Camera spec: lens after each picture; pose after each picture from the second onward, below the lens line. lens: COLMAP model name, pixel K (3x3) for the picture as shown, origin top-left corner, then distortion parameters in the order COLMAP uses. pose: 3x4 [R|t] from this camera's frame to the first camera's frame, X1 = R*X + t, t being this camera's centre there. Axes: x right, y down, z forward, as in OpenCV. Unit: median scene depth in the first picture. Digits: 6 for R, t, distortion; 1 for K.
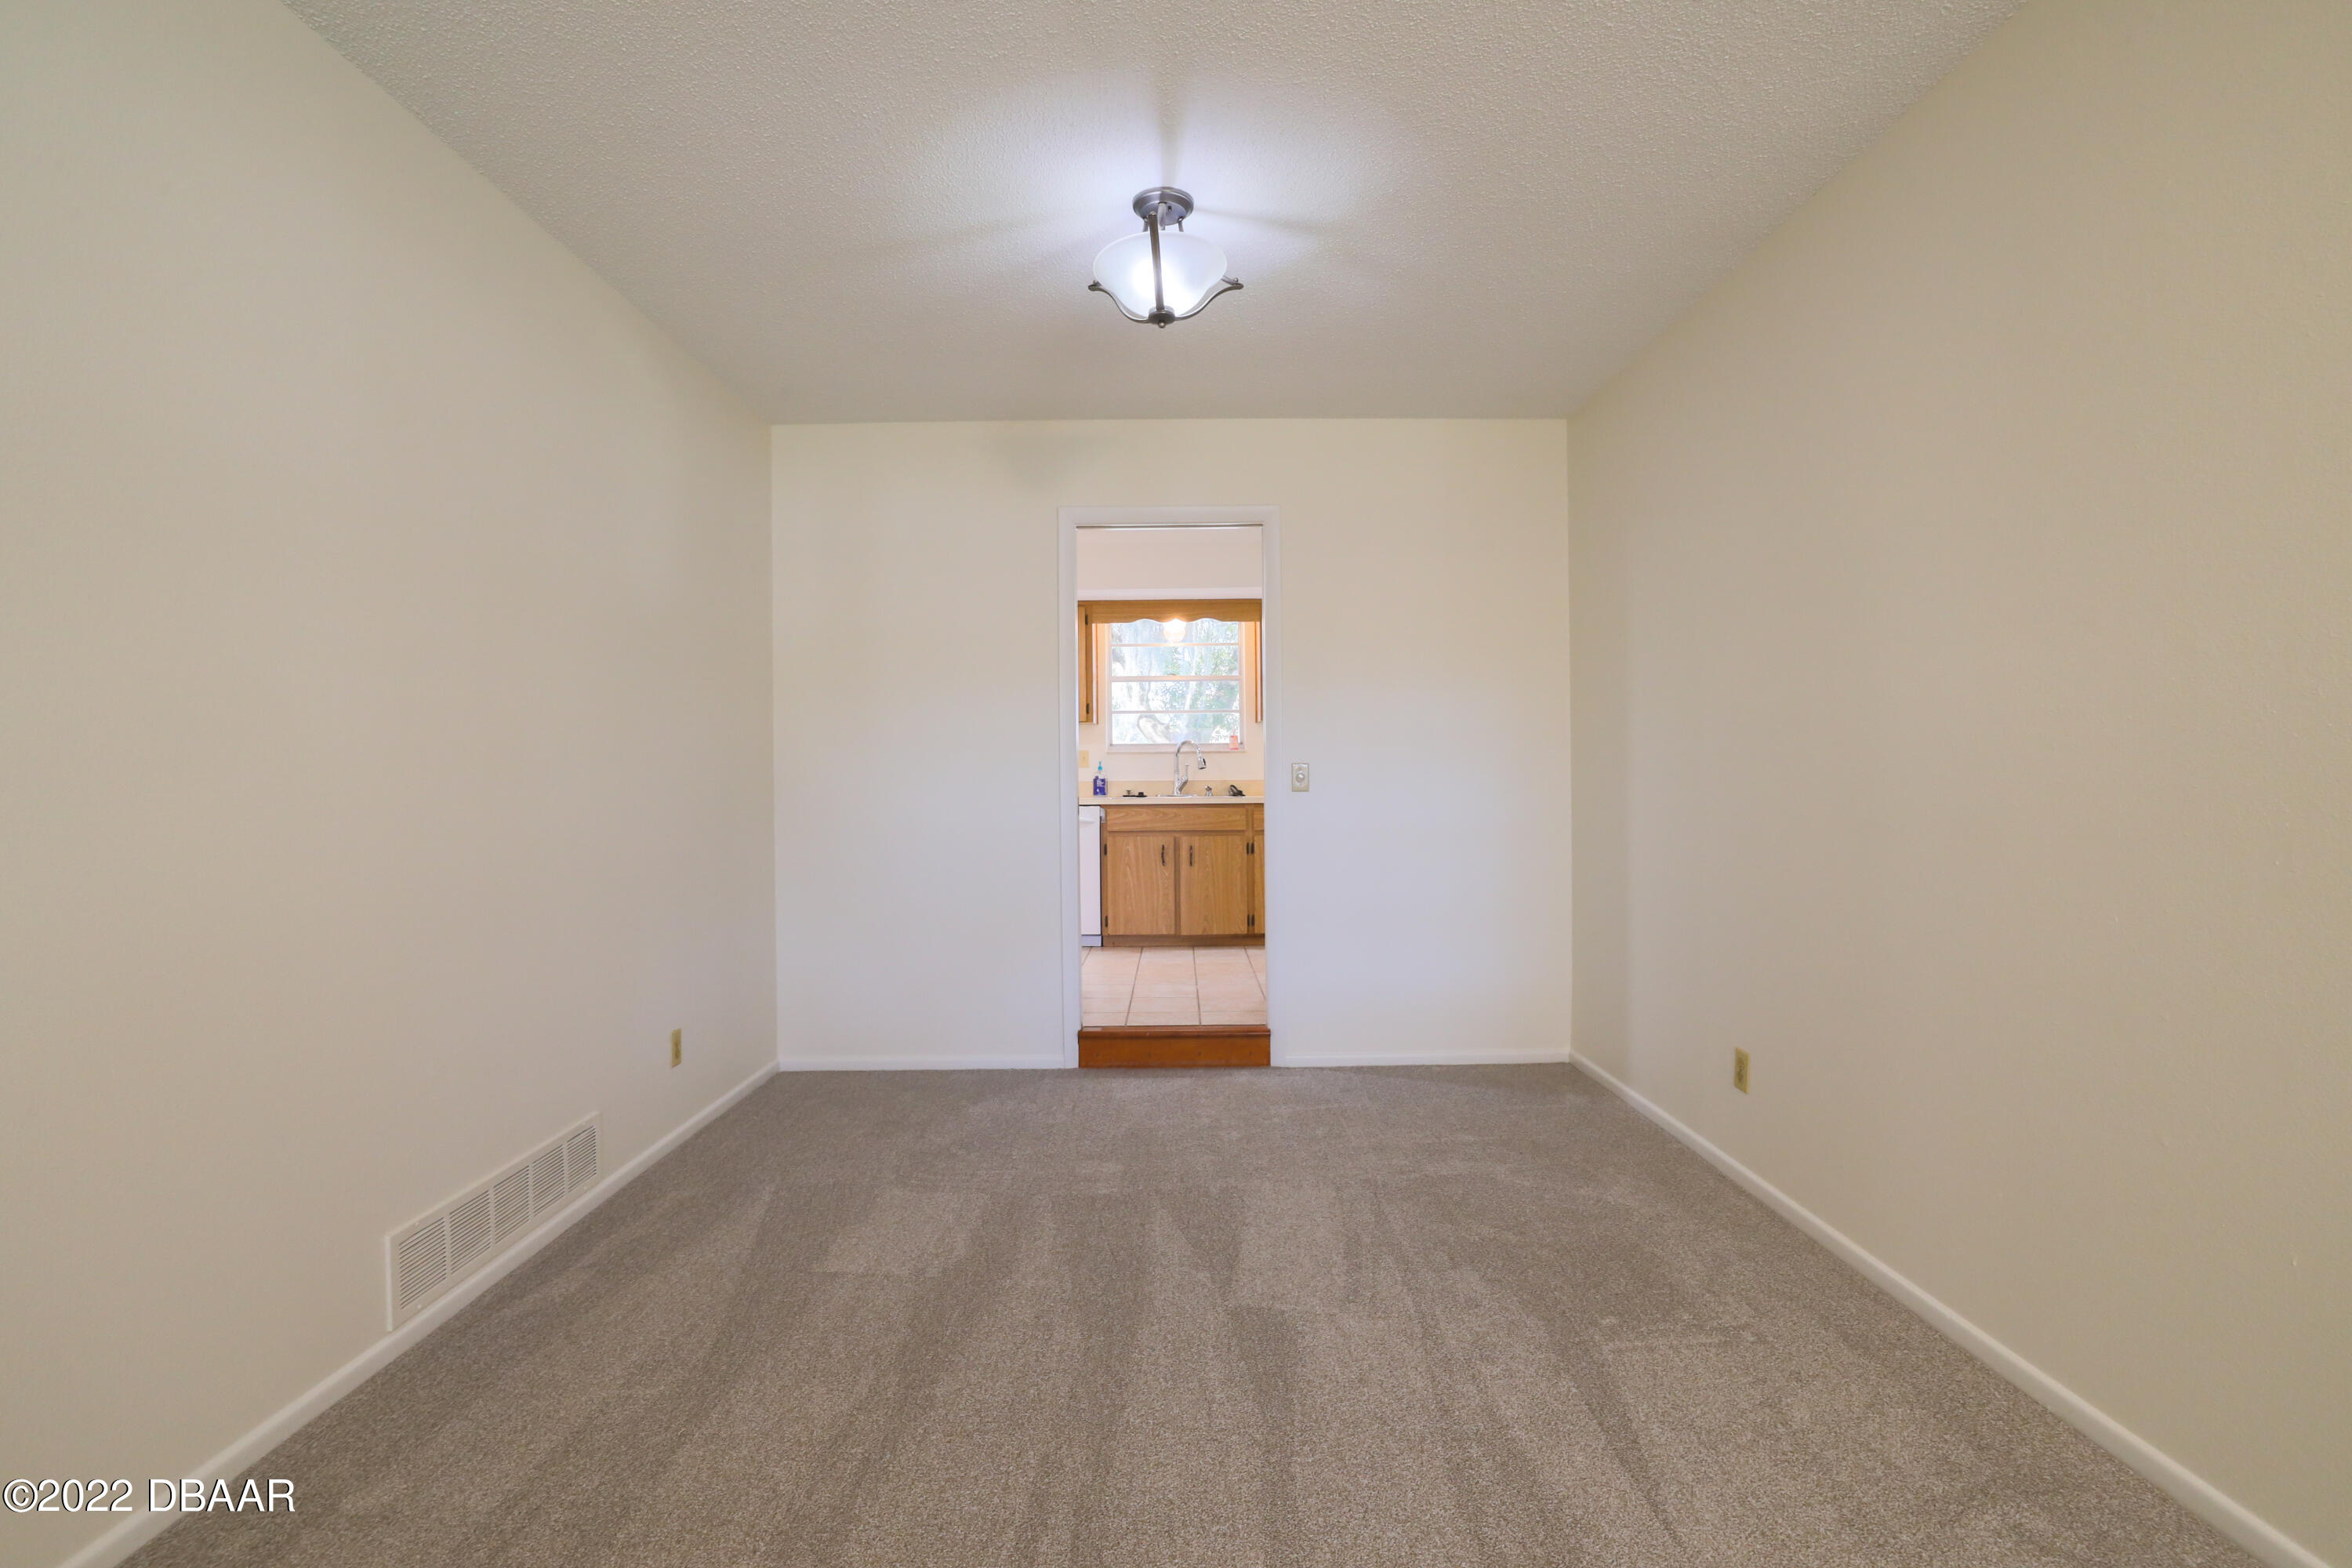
lens RADIAL K [[1048.7, 0, 1169.6], [0, 1048.7, 778.8], [0, 0, 1]] dist [-0.003009, -0.000179]
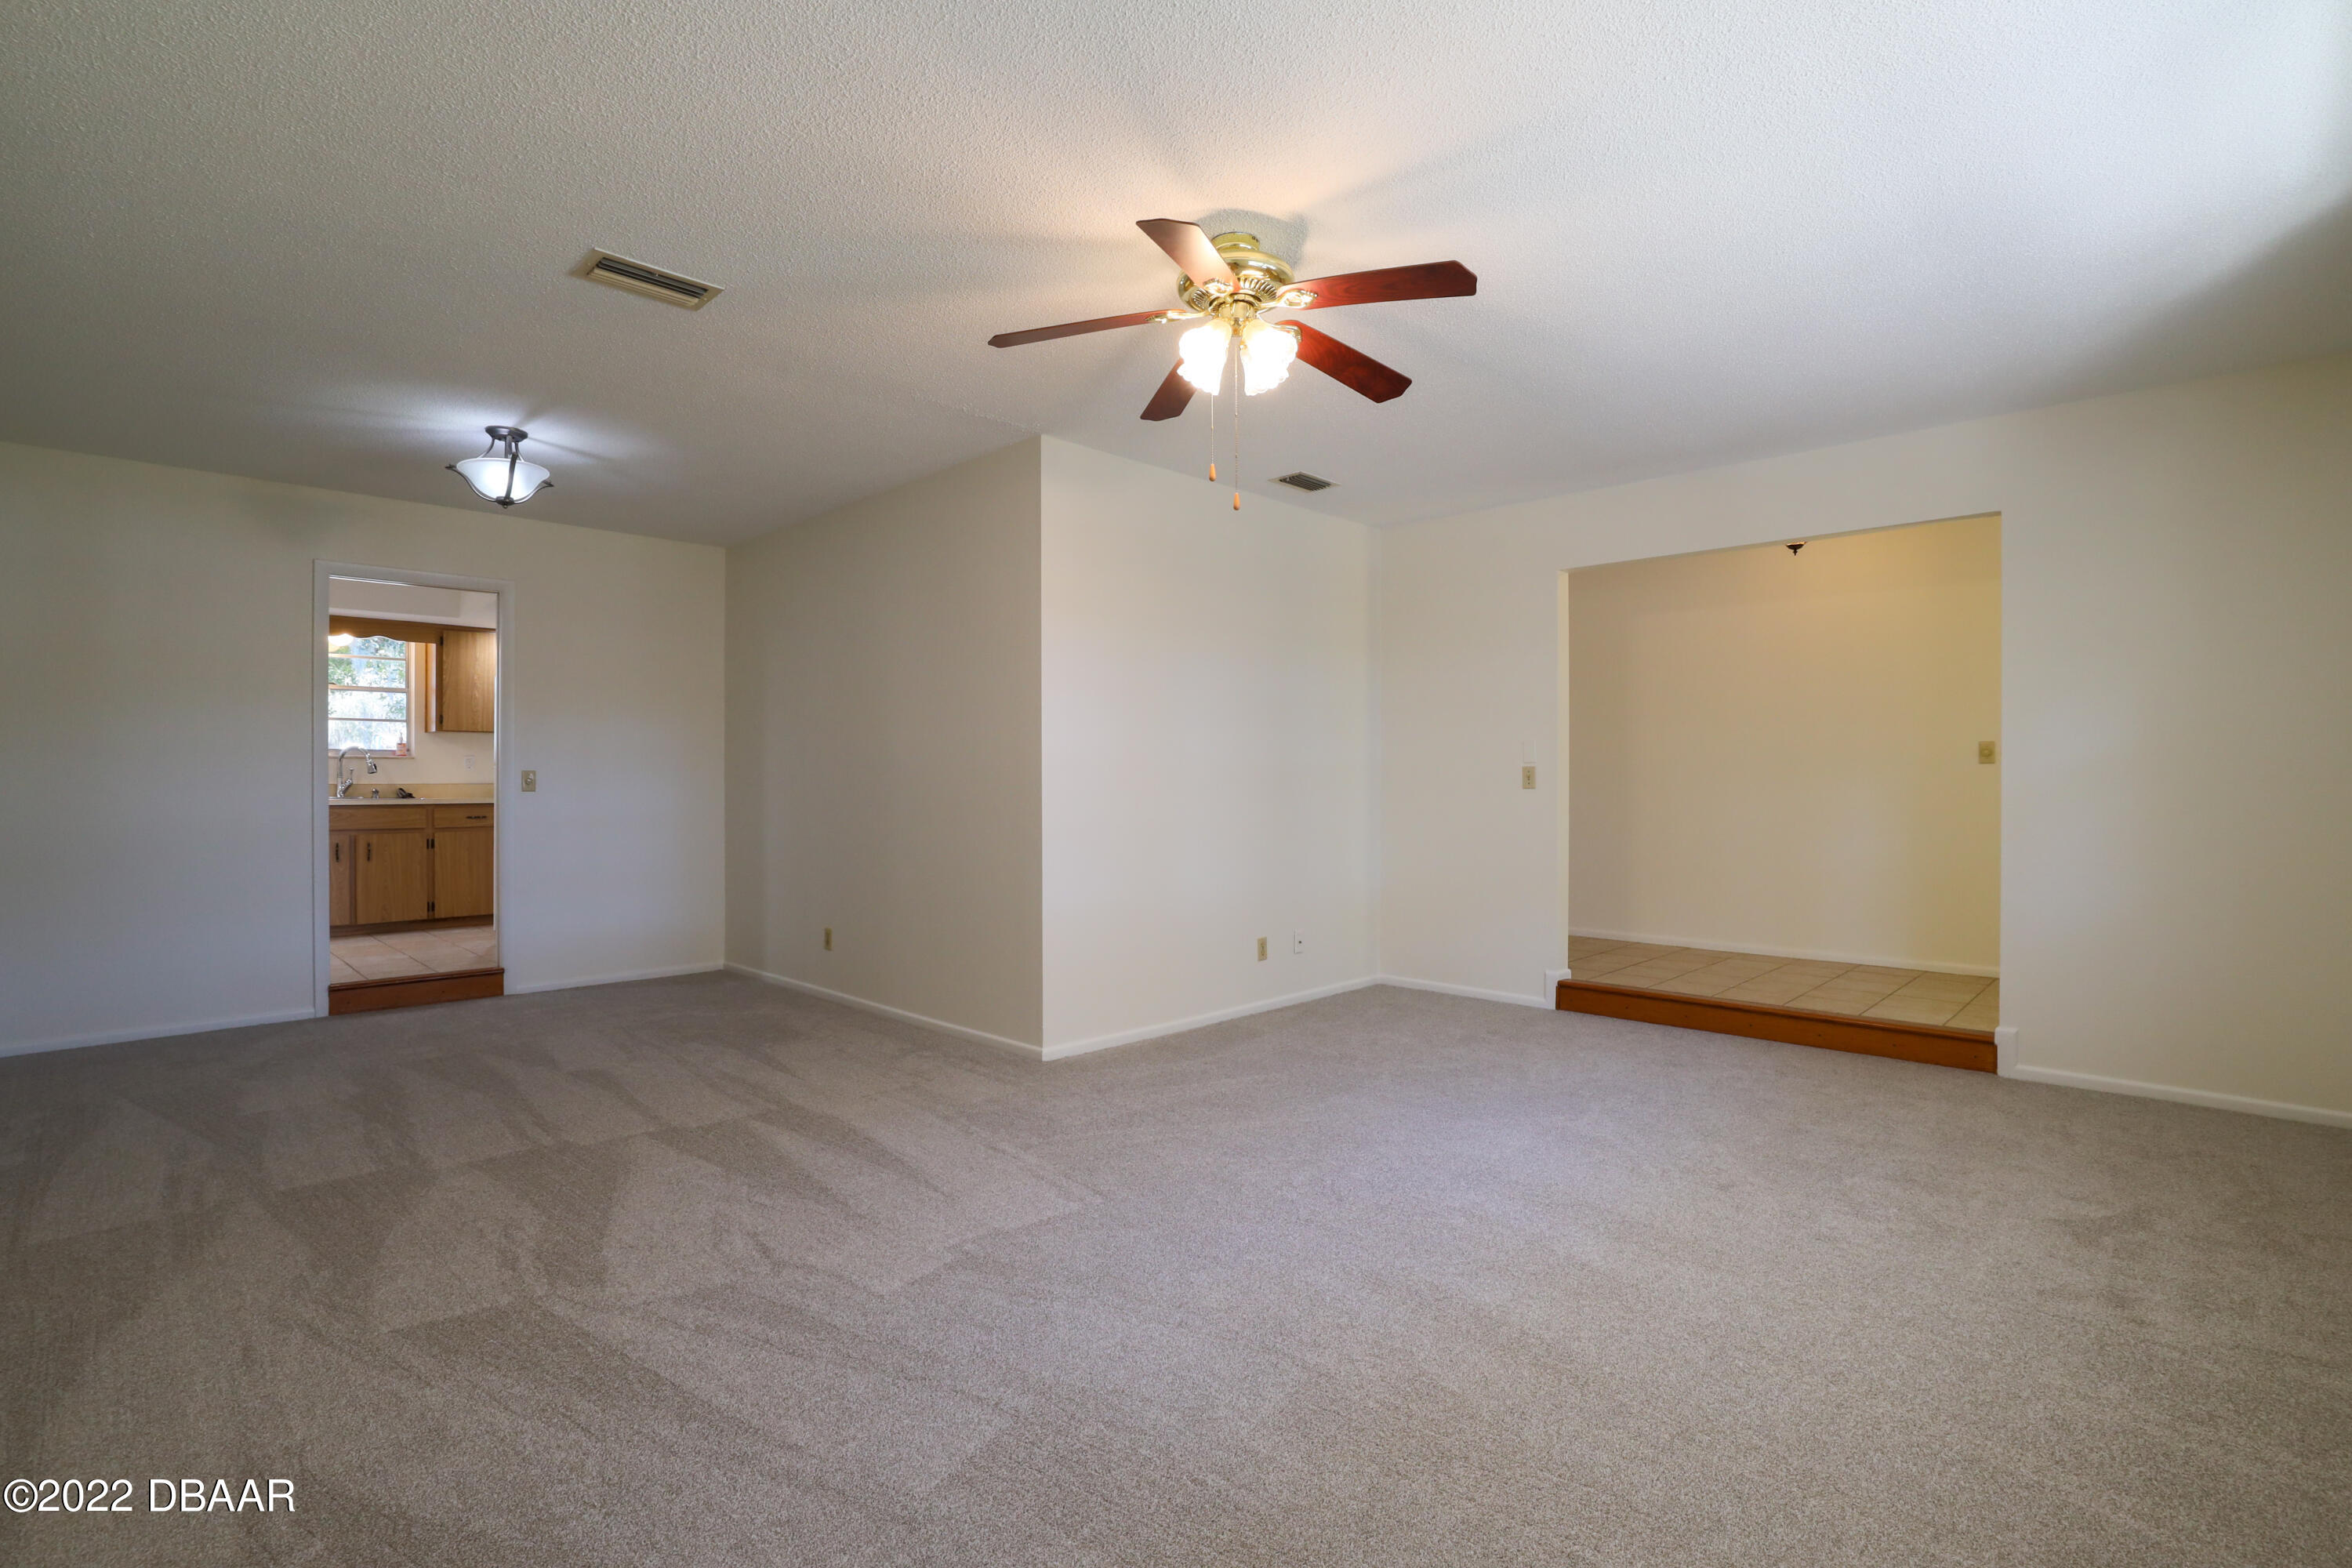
lens RADIAL K [[1048.7, 0, 1170.4], [0, 1048.7, 782.6], [0, 0, 1]] dist [-0.003009, -0.000179]
pose [[0.686796, 0.002399, 0.726846, -0.234767], [0.001393, 0.999988, -0.004617, 0.007904], [-0.726849, 0.004183, 0.686785, -0.434059]]
